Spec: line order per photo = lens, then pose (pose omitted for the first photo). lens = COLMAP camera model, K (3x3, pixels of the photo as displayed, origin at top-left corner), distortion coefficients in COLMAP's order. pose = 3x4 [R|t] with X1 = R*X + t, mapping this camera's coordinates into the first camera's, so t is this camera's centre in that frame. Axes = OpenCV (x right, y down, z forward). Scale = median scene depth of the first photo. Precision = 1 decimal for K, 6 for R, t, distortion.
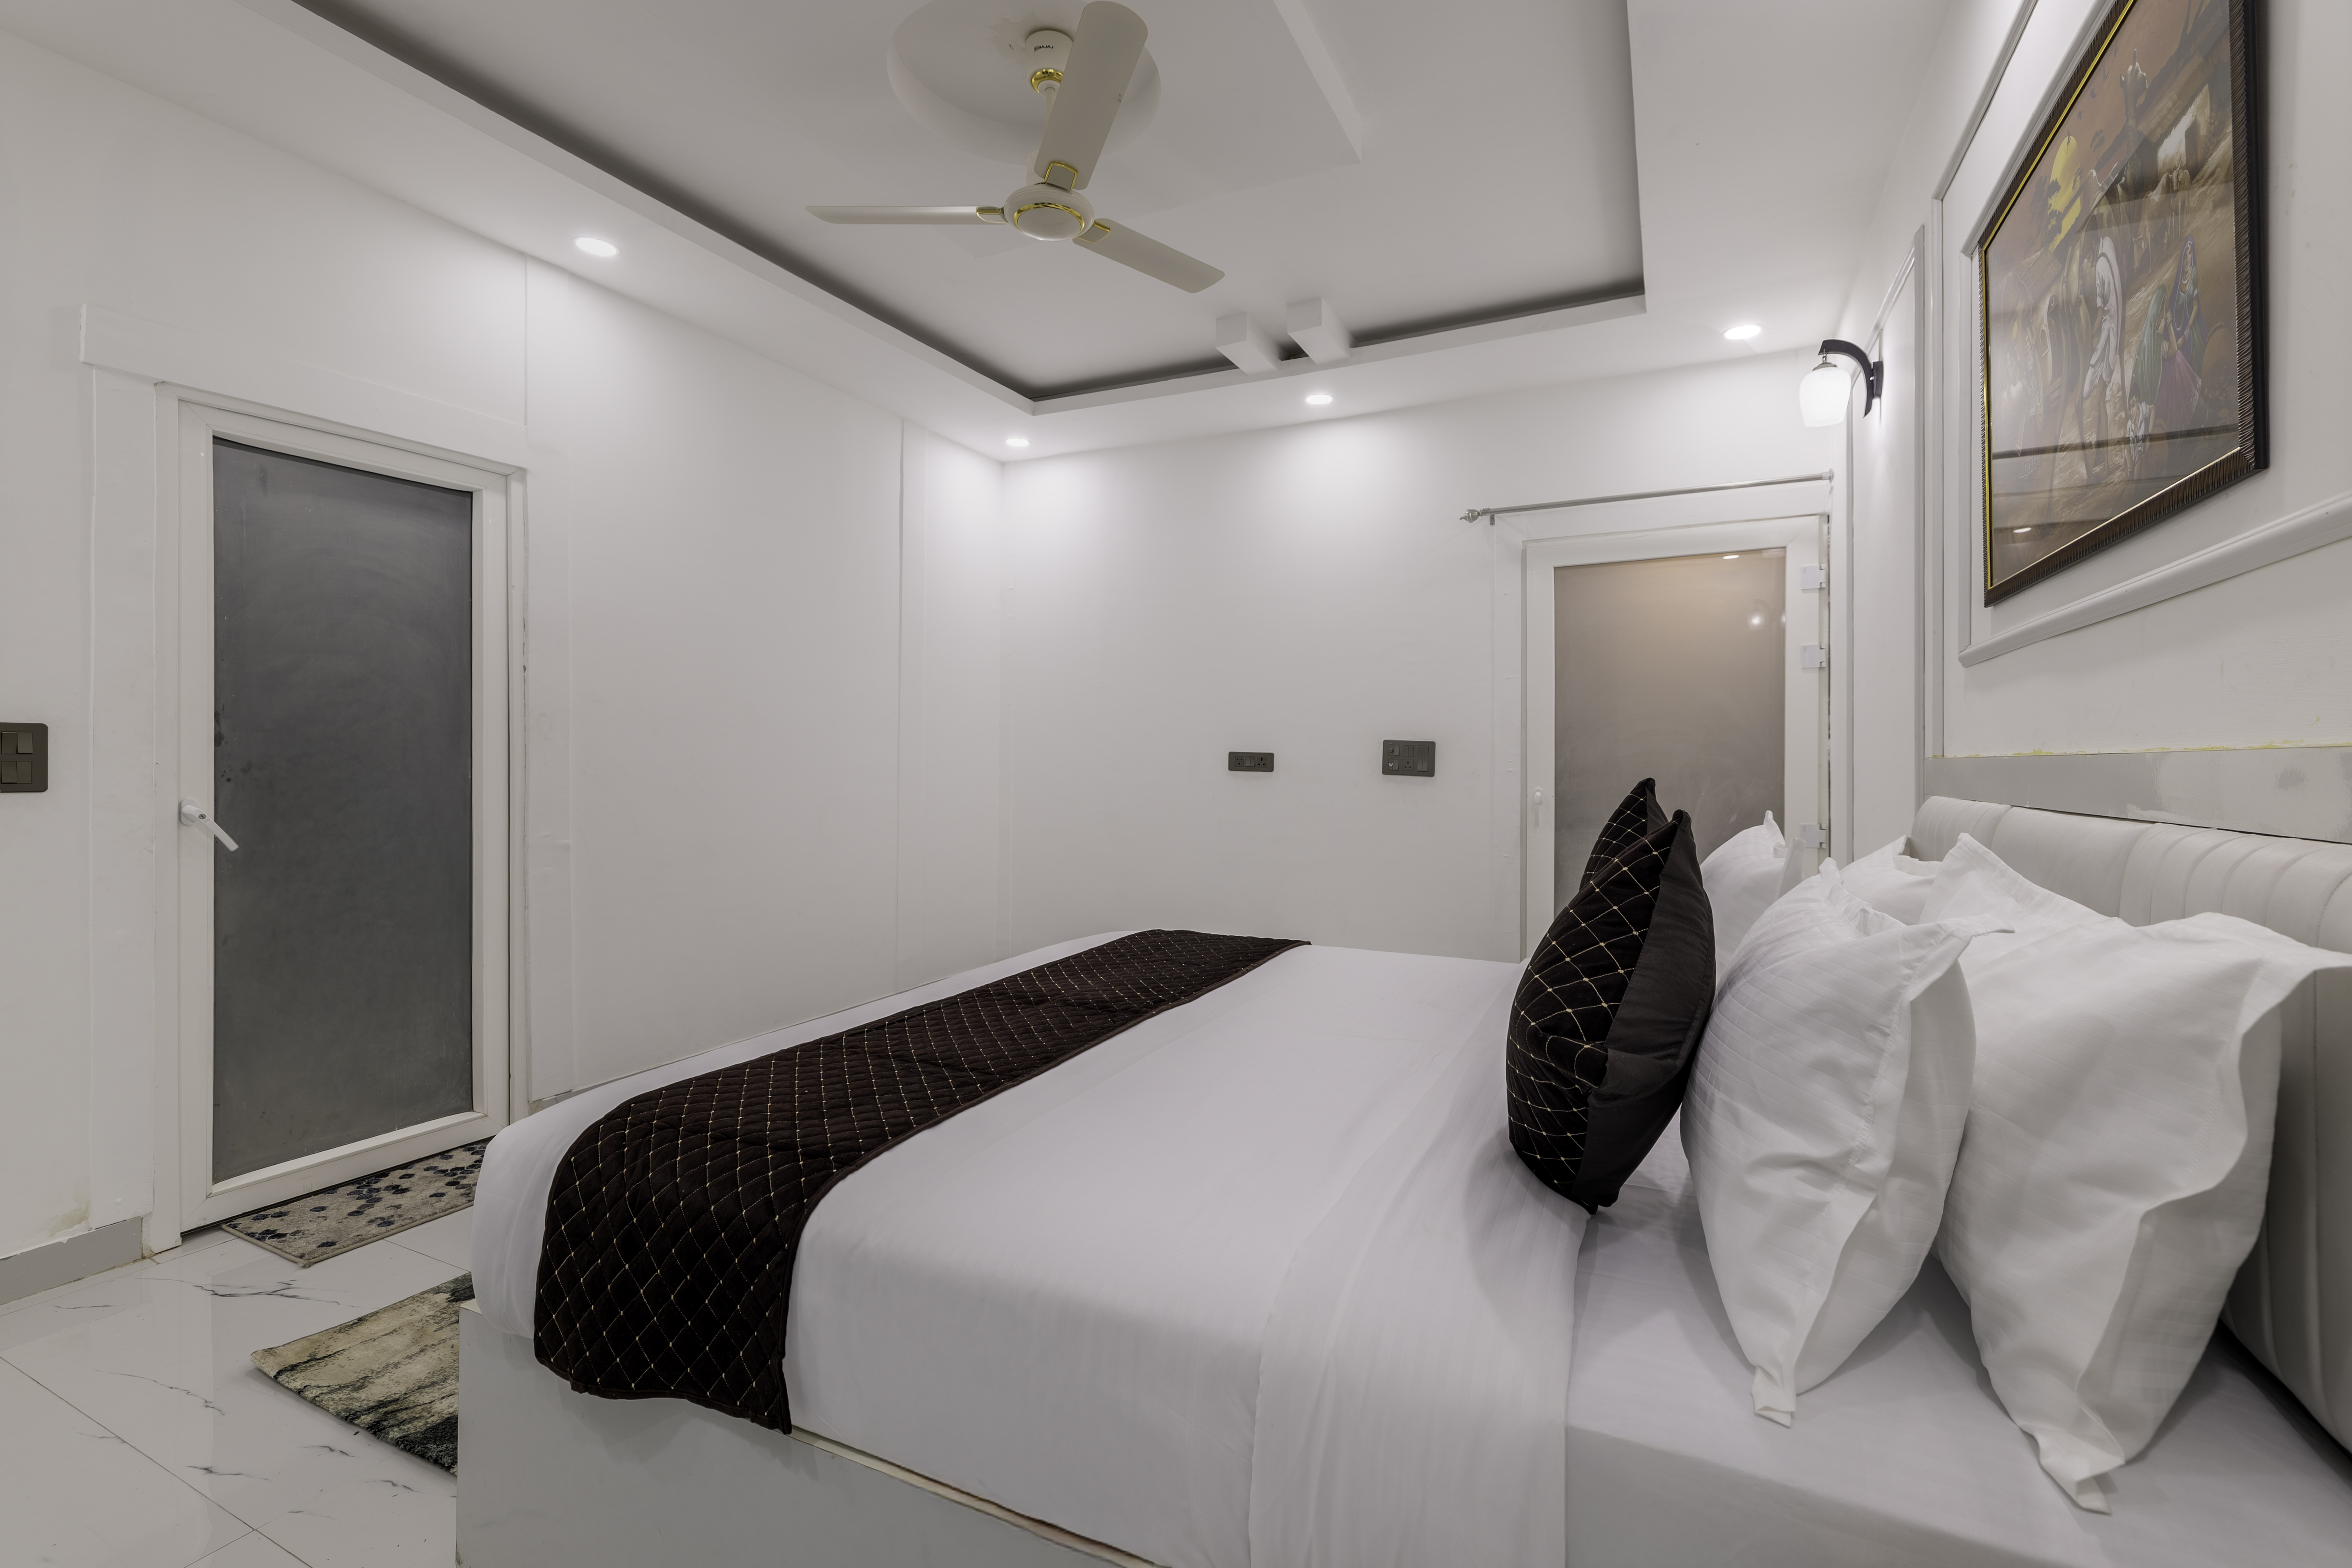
lens RADIAL K [[1007.8, 0, 1179.3], [0, 1007.8, 759.1], [0, 0, 1]] dist [-0.000285, 0.000059]
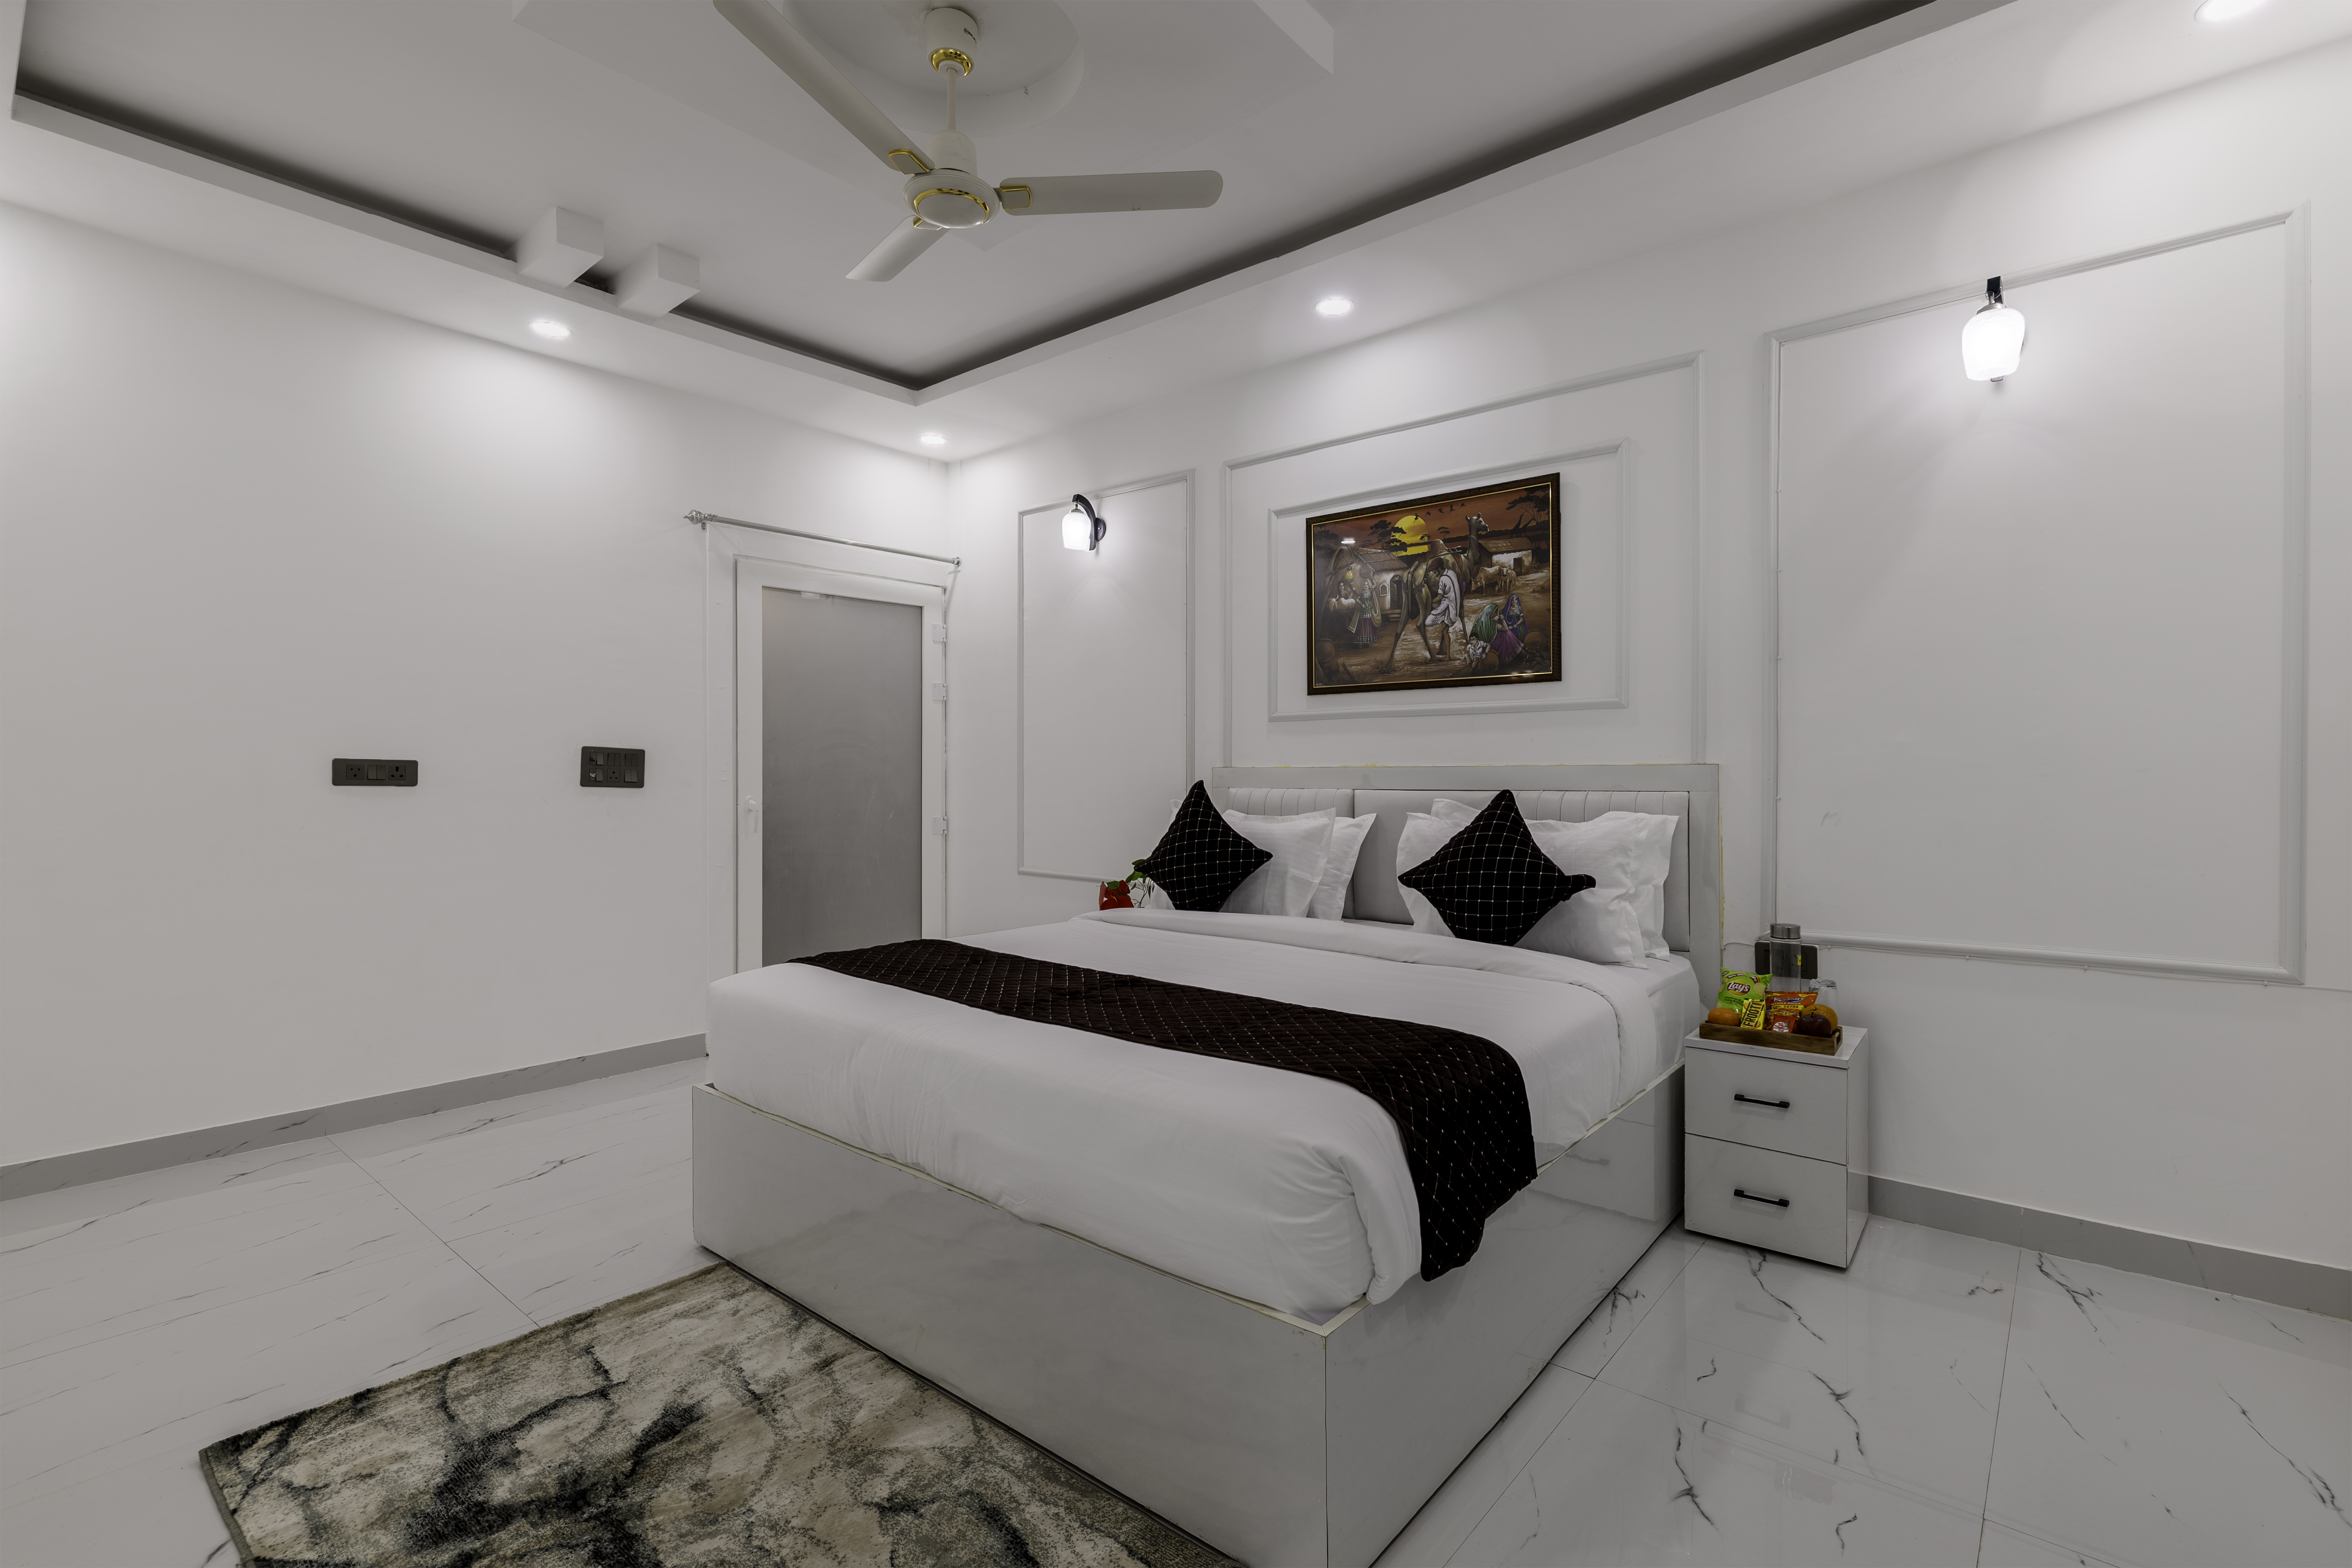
lens RADIAL K [[1046.6, 0, 1176.0], [0, 1046.6, 784.0], [0, 0, 1]] dist [0.000583, 0.000180]
pose [[0.258732, -0.017259, 0.965795, -0.643462], [0.000629, 0.999843, 0.017699, -0.002792], [-0.965949, -0.003972, 0.258703, 0.331523]]
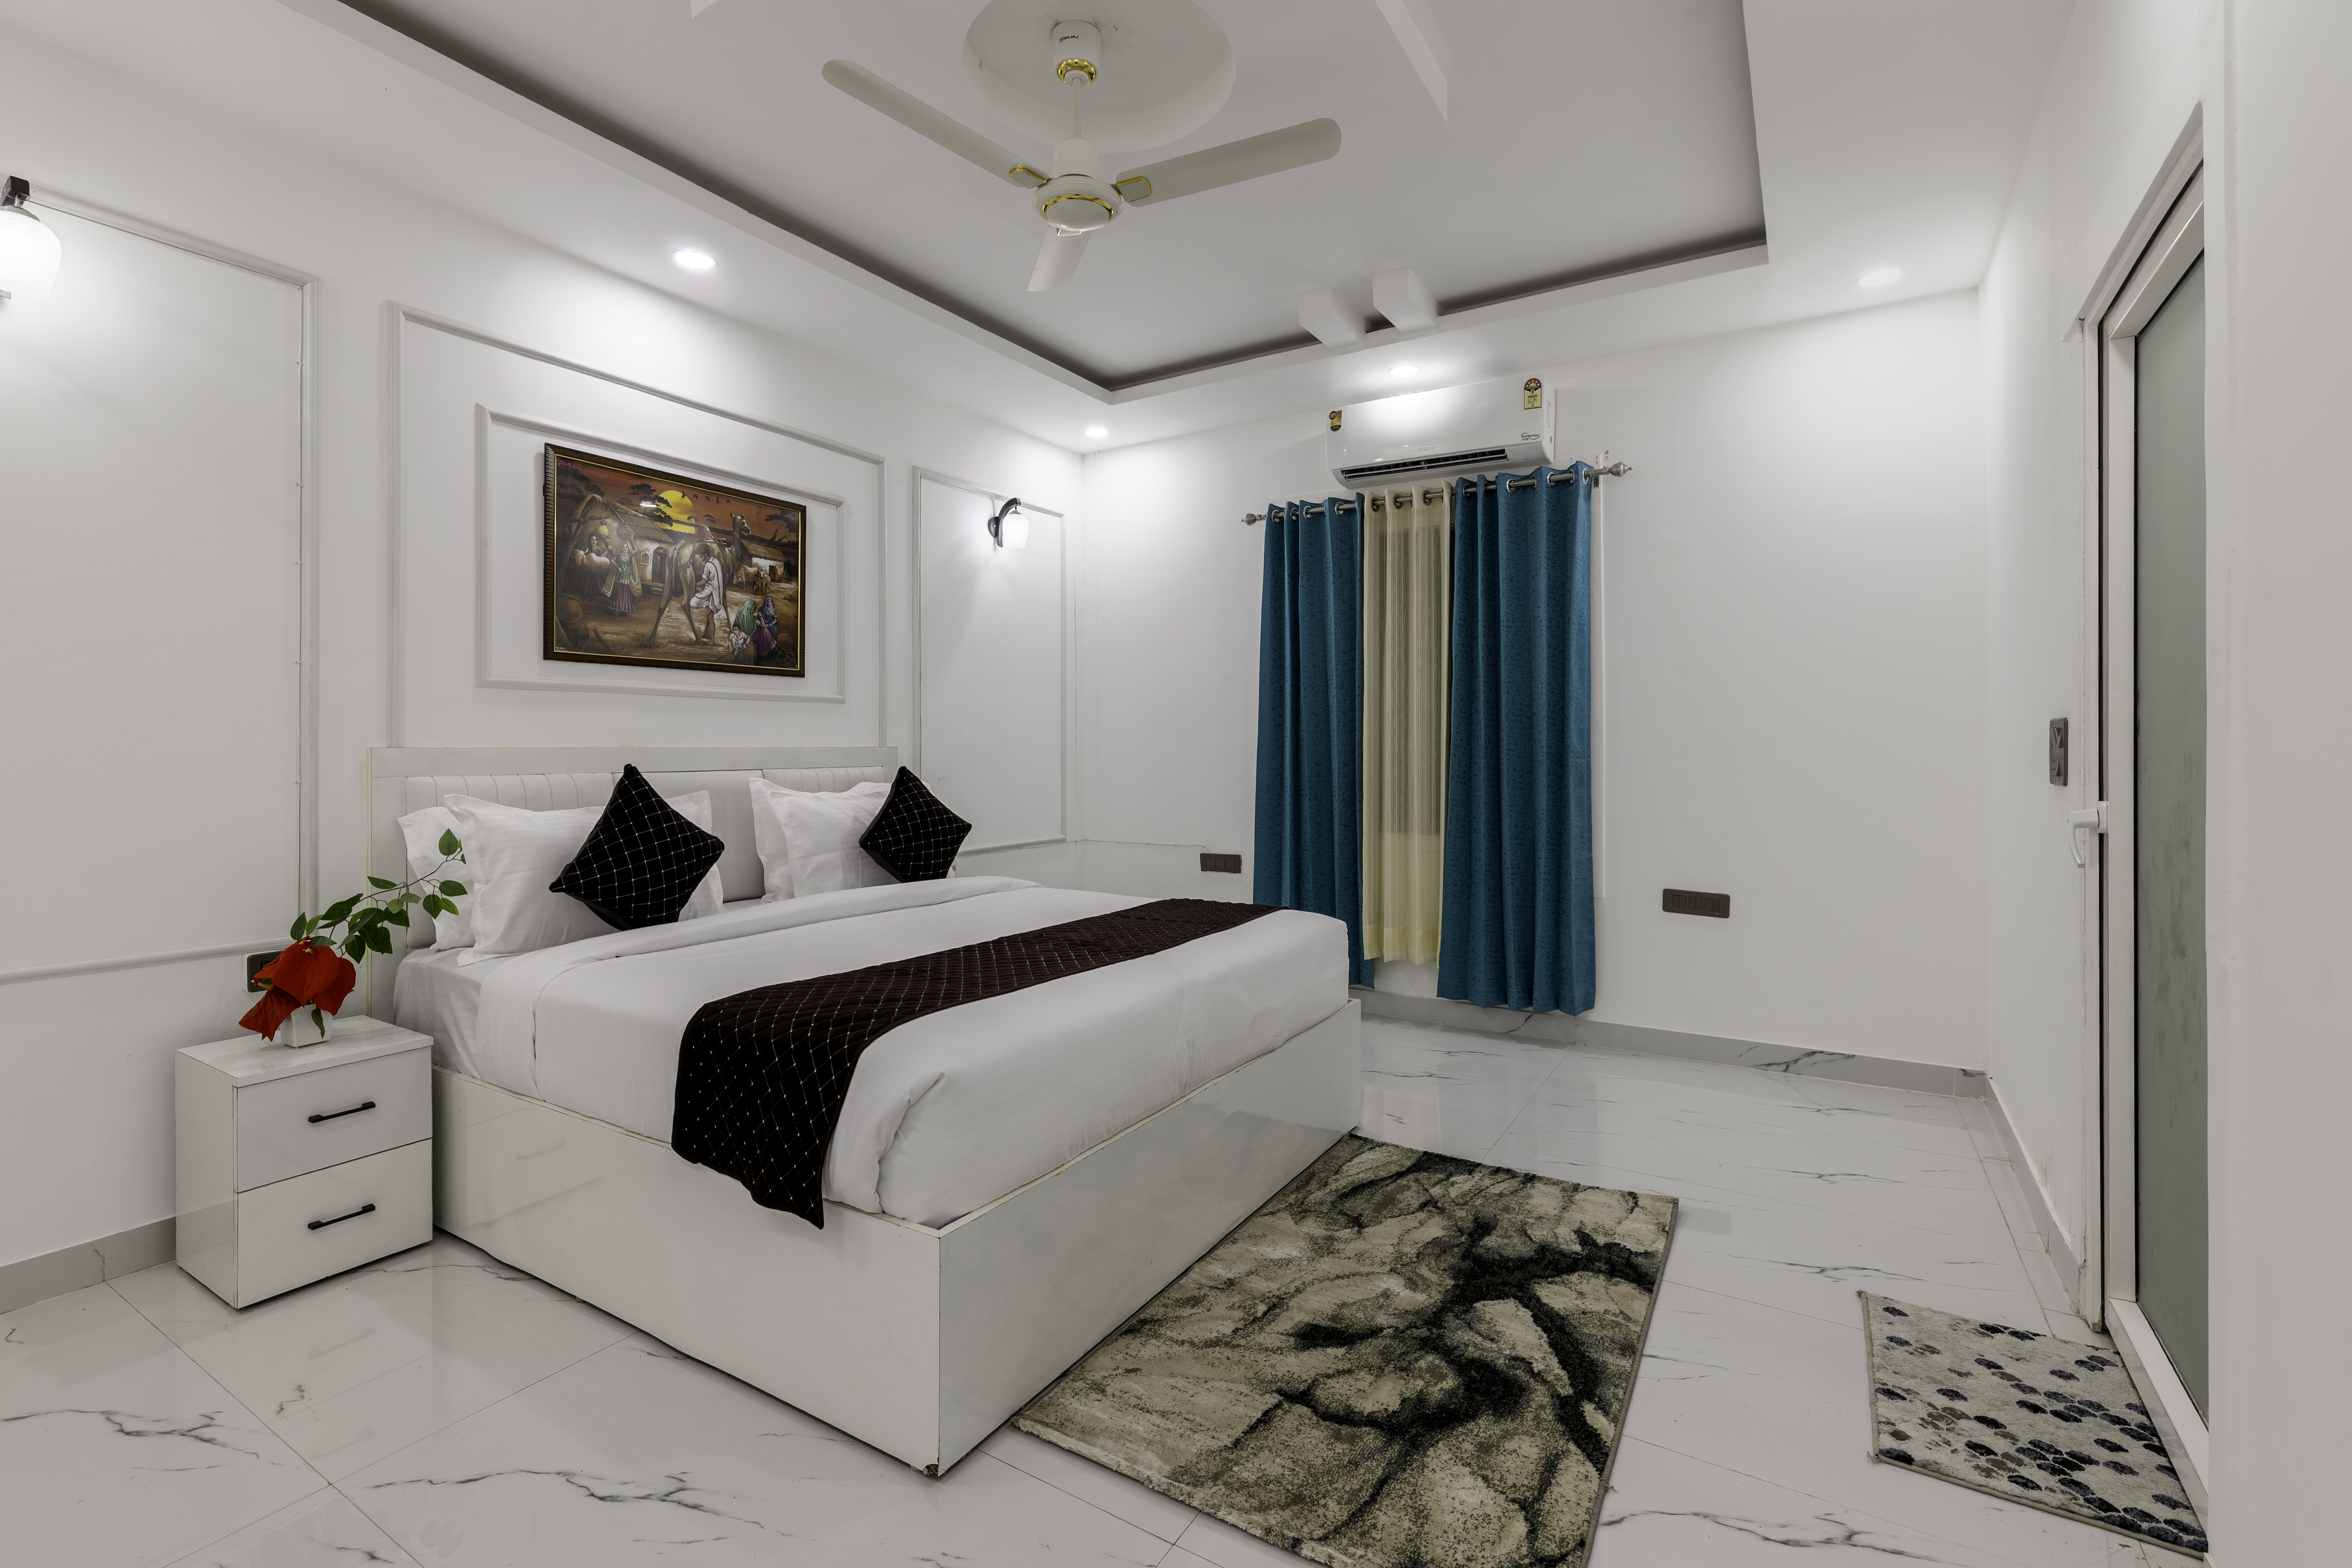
lens RADIAL K [[1076.9, 0, 1167.9], [0, 1076.9, 751.1], [0, 0, 1]] dist [-0.000148, -0.000061]
pose [[-0.994273, -0.001978, 0.106852, -0.205680], [-0.002002, 0.999998, -0.000117, 0.000475], [-0.106851, -0.000331, -0.994275, 1.270342]]
